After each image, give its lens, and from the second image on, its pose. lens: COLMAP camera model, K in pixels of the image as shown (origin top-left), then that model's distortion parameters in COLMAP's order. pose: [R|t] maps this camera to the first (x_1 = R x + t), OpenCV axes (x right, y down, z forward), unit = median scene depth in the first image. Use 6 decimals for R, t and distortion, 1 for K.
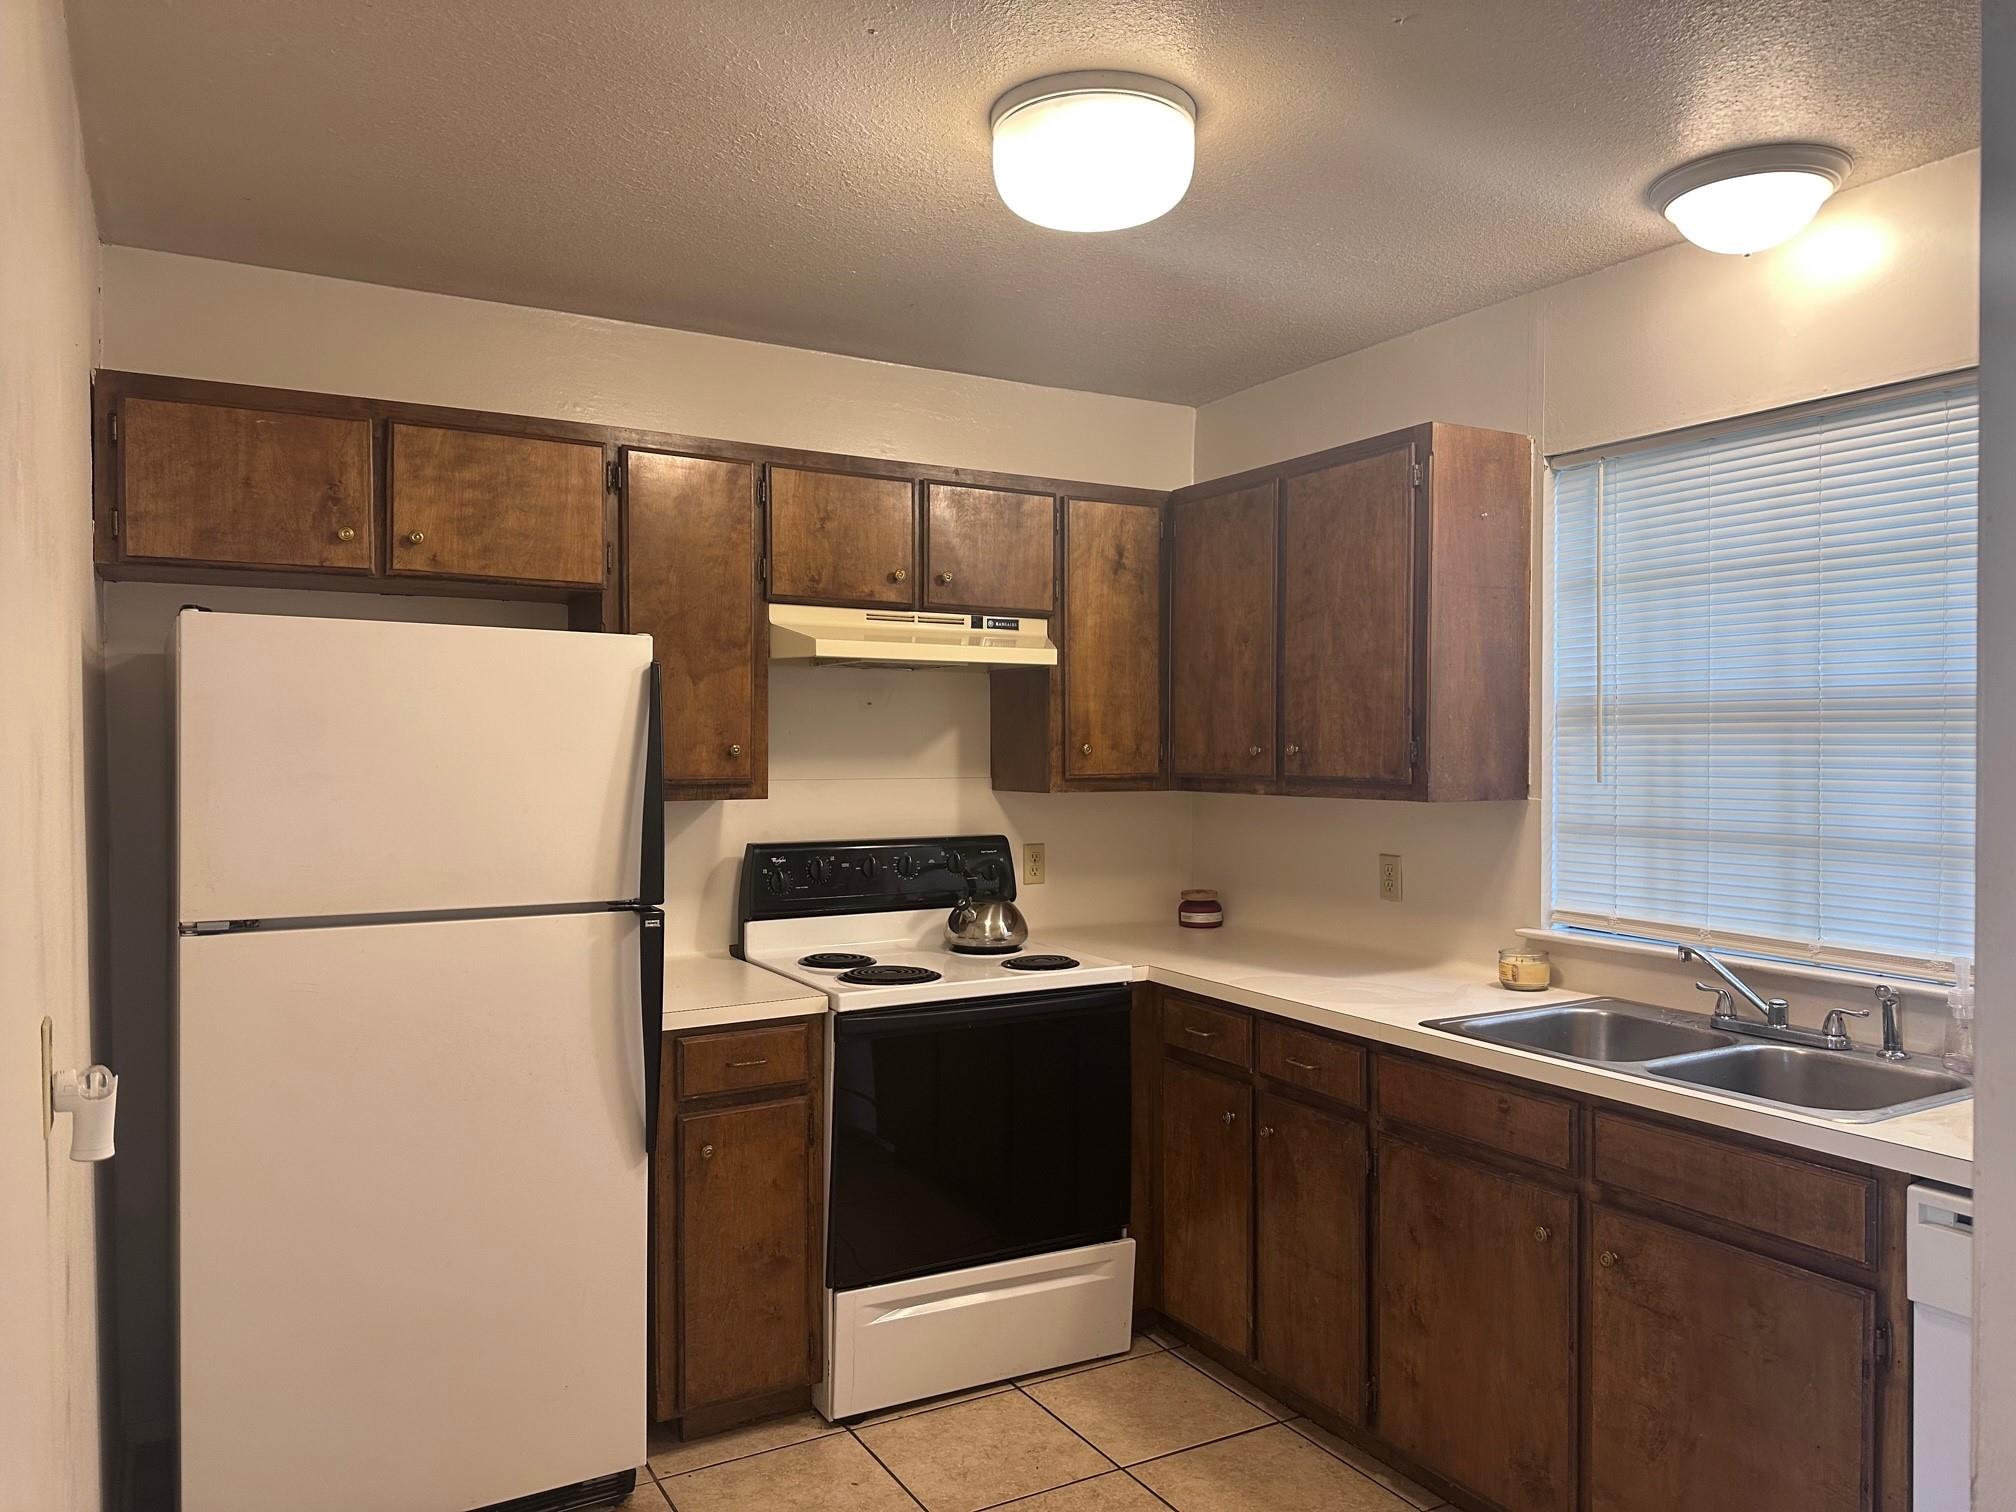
lens RADIAL K [[1439.4, 0, 1012.2], [0, 1439.4, 768.3], [0, 0, 1]] dist [0.172345, -0.228880]
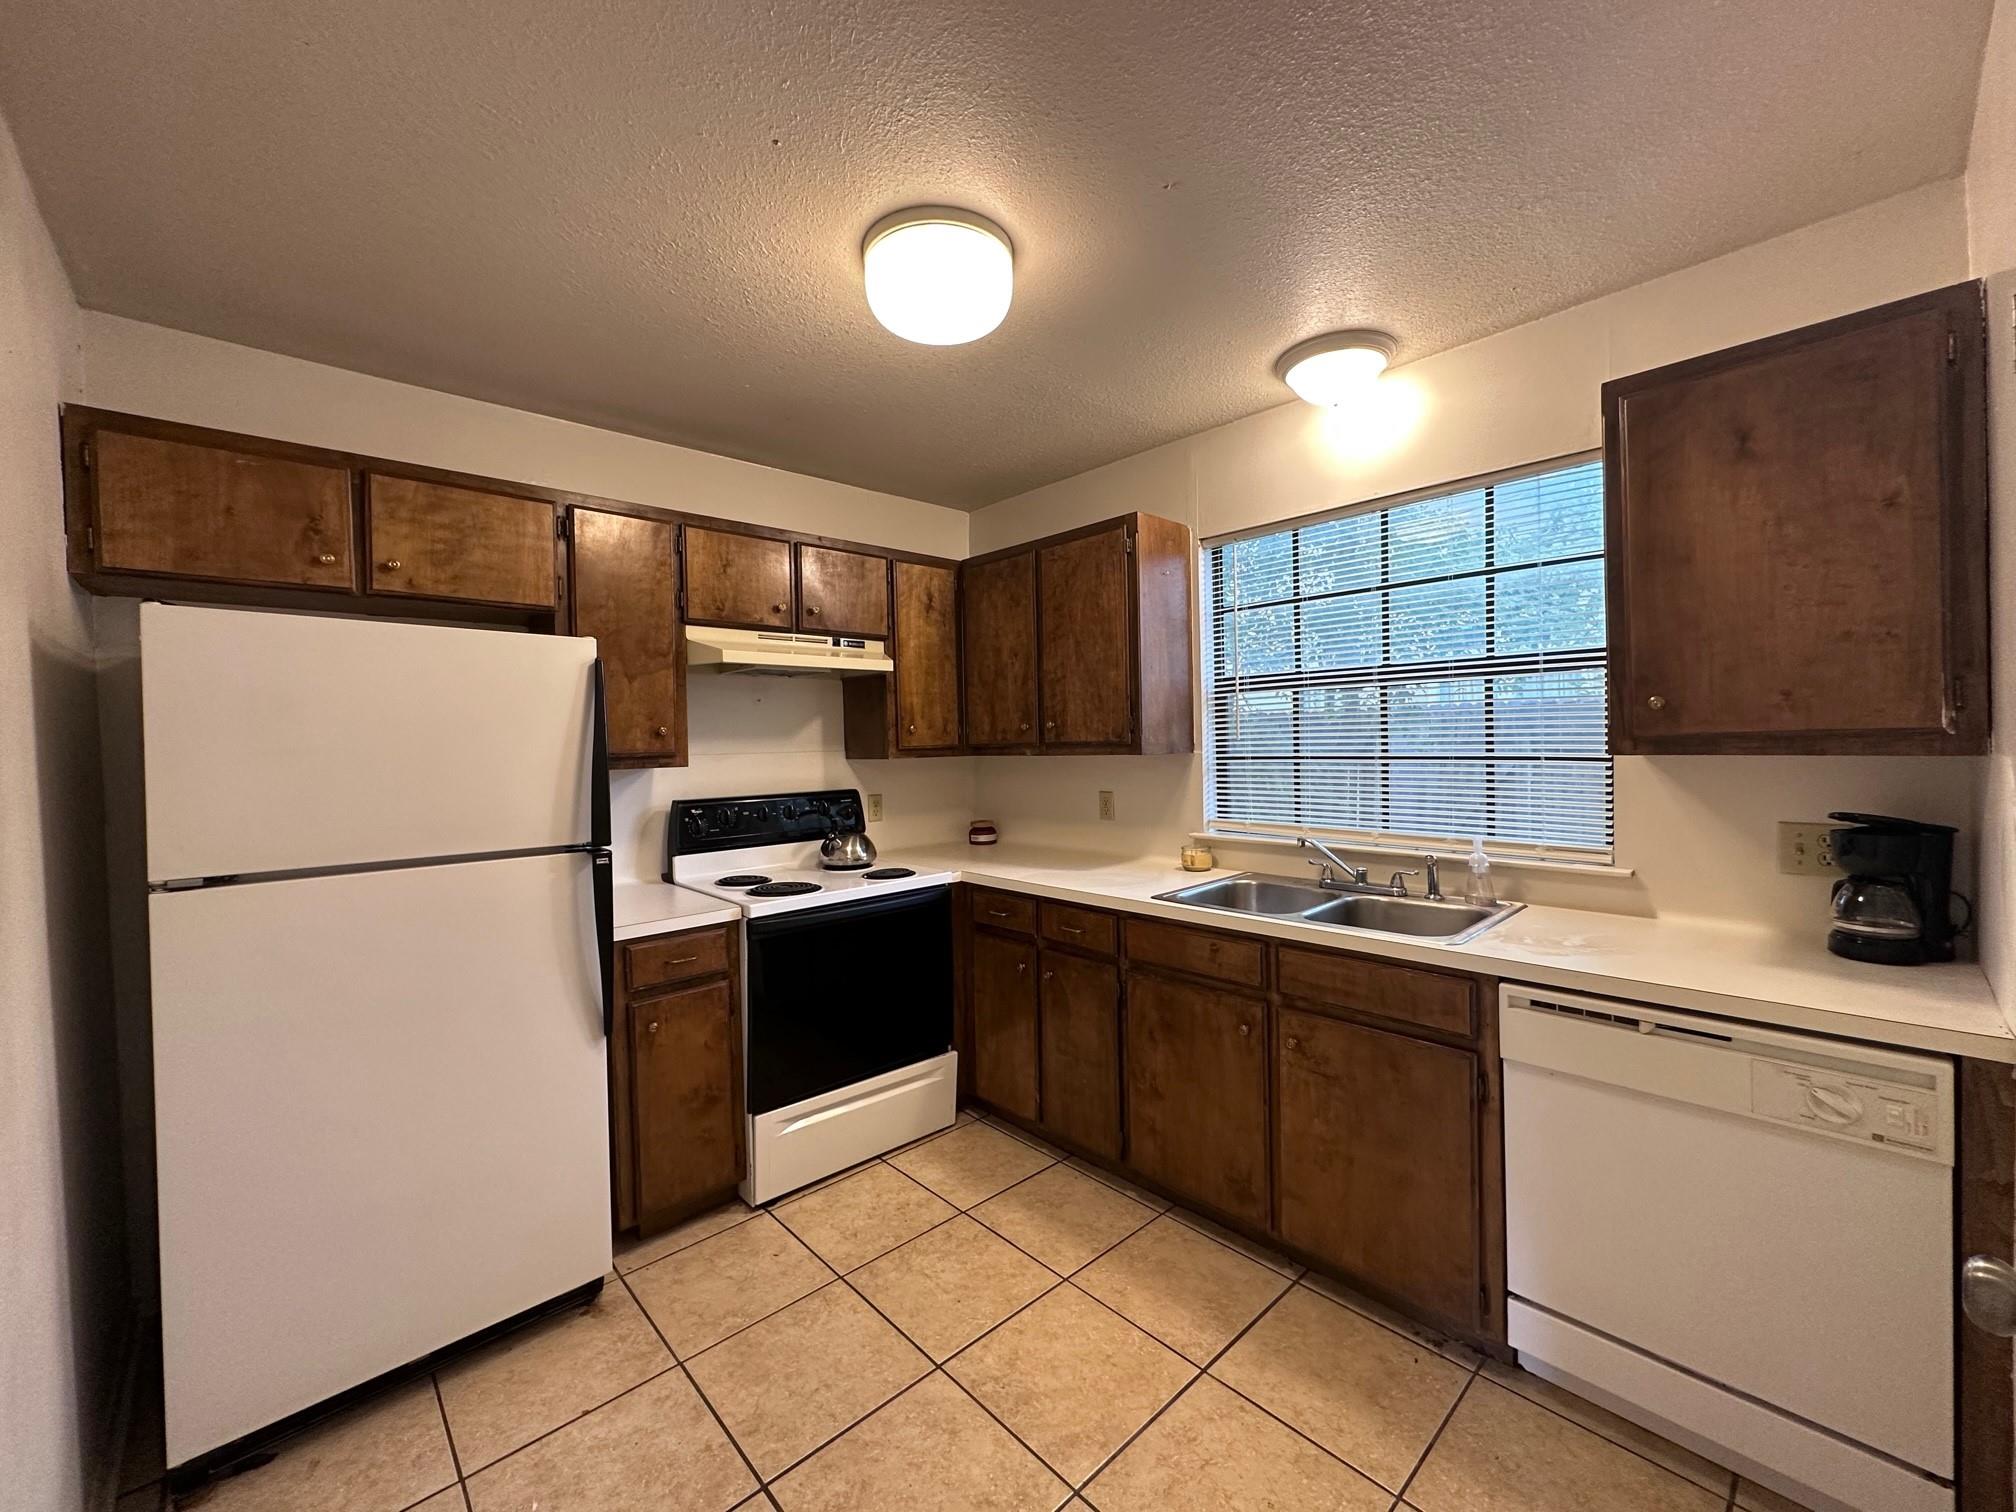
lens RADIAL K [[814.2, 0, 1008.0], [0, 814.2, 756.0], [0, 0, 1]] dist [0.012941, -0.000086]
pose [[0.974770, -0.027265, 0.221540, -0.049277], [0.027629, 0.999617, 0.001456, 0.020162], [-0.221494, 0.004702, 0.975150, 0.192365]]
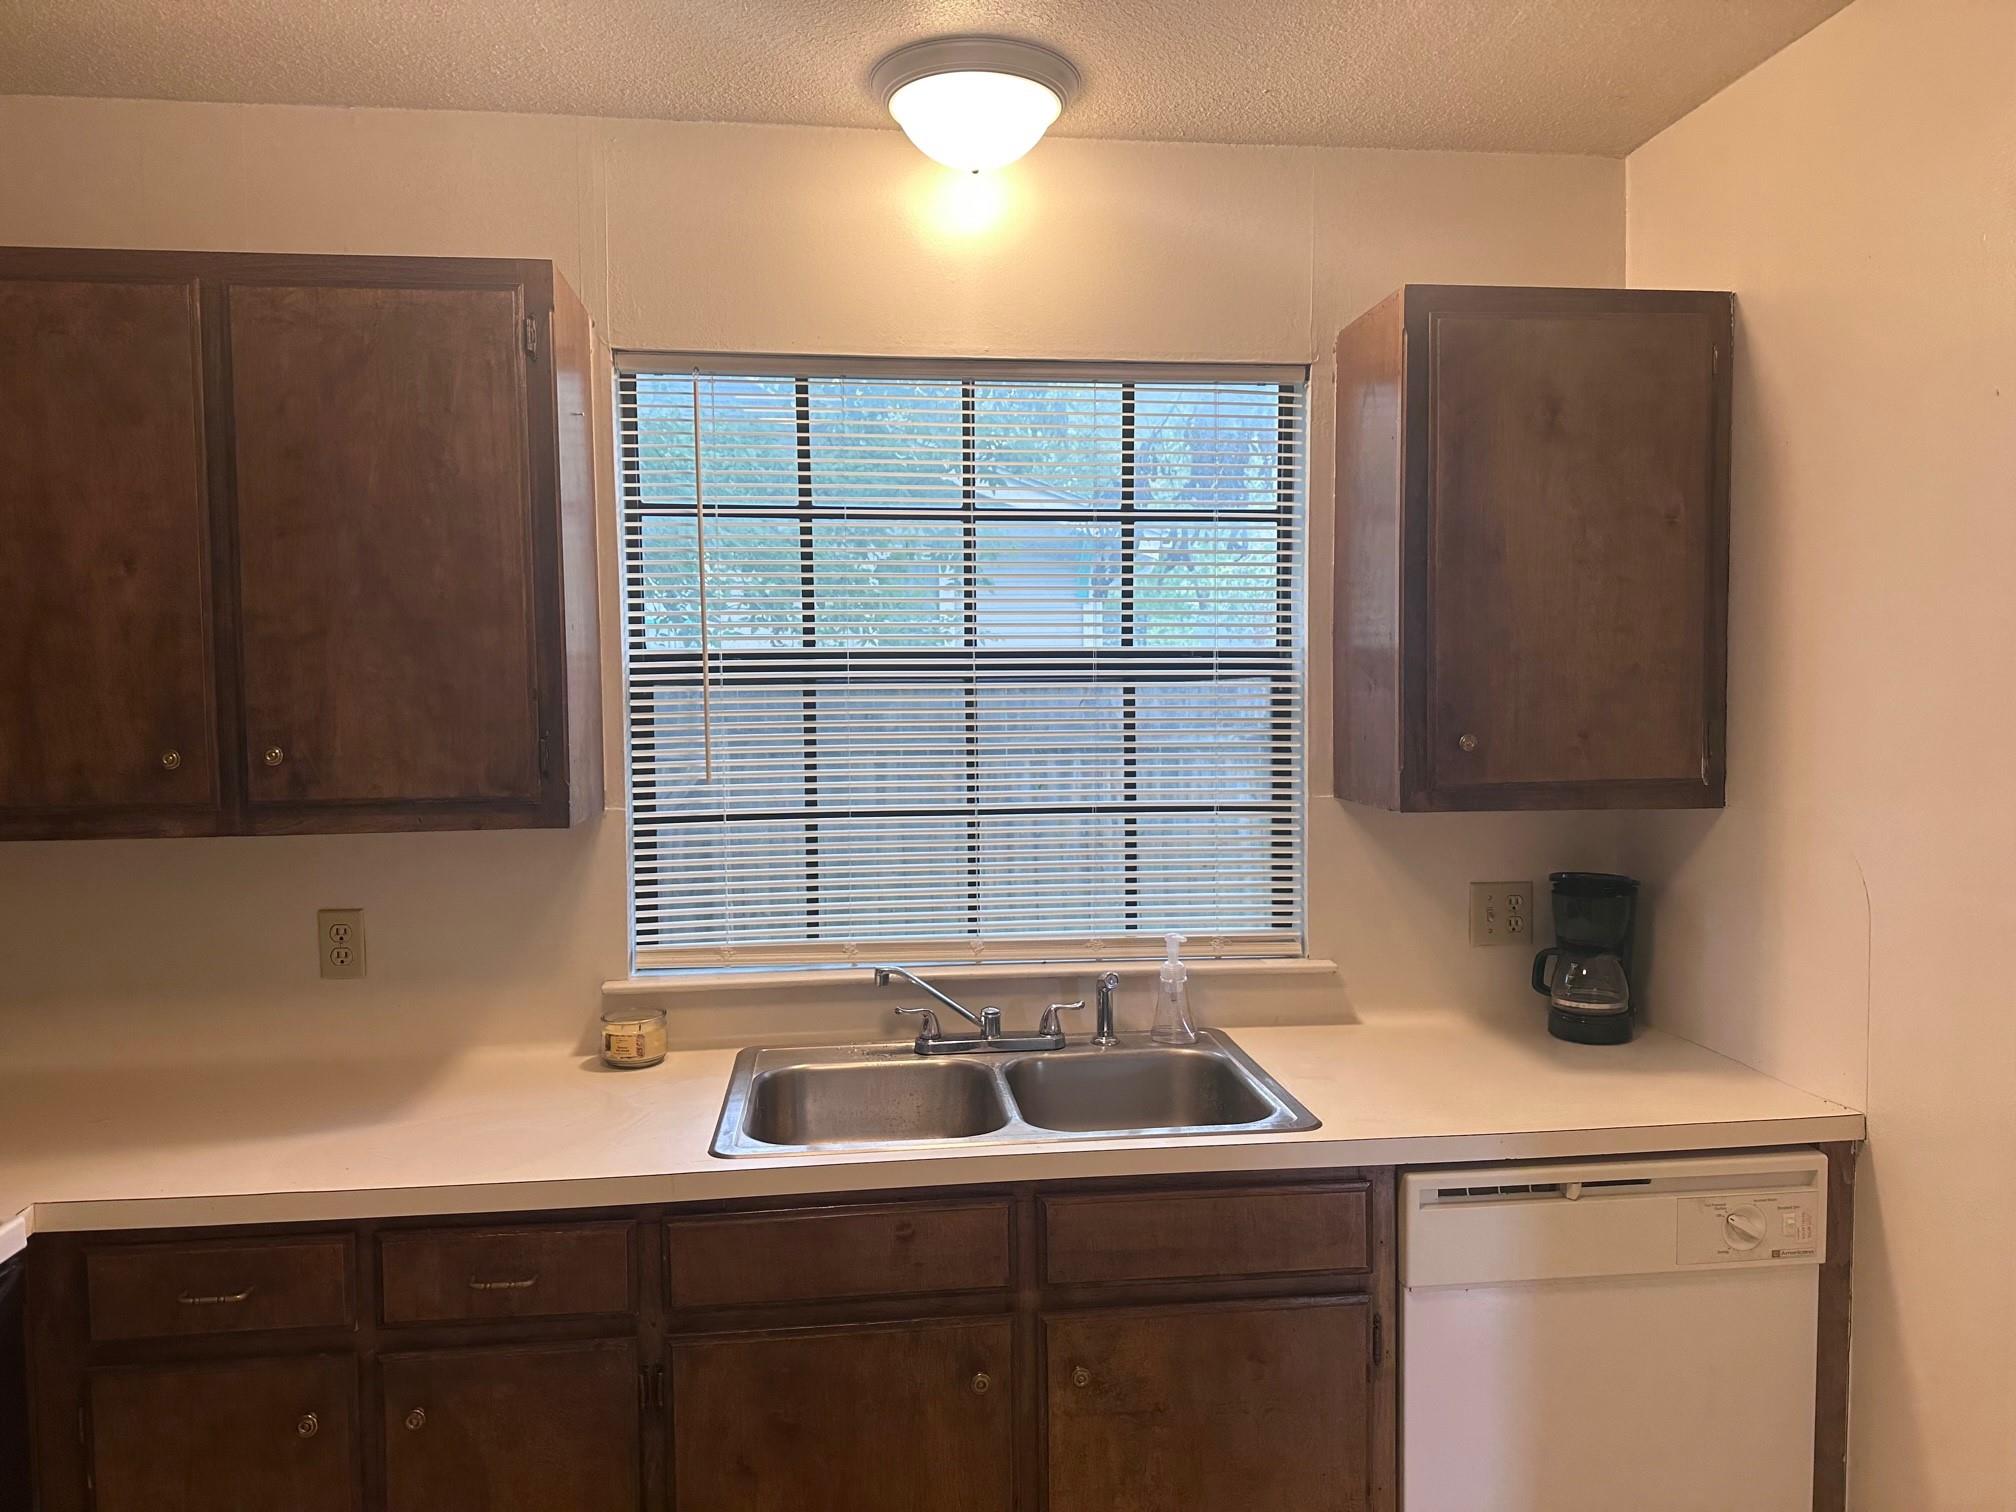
lens RADIAL K [[1388.8, 0, 903.3], [0, 1388.8, 762.1], [0, 0, 1]] dist [0.104133, -0.135082]
pose [[0.400402, -0.053092, 0.914800, -0.260320], [0.027471, 0.998567, 0.045929, -0.034267], [-0.915928, 0.006741, 0.401287, 0.620557]]
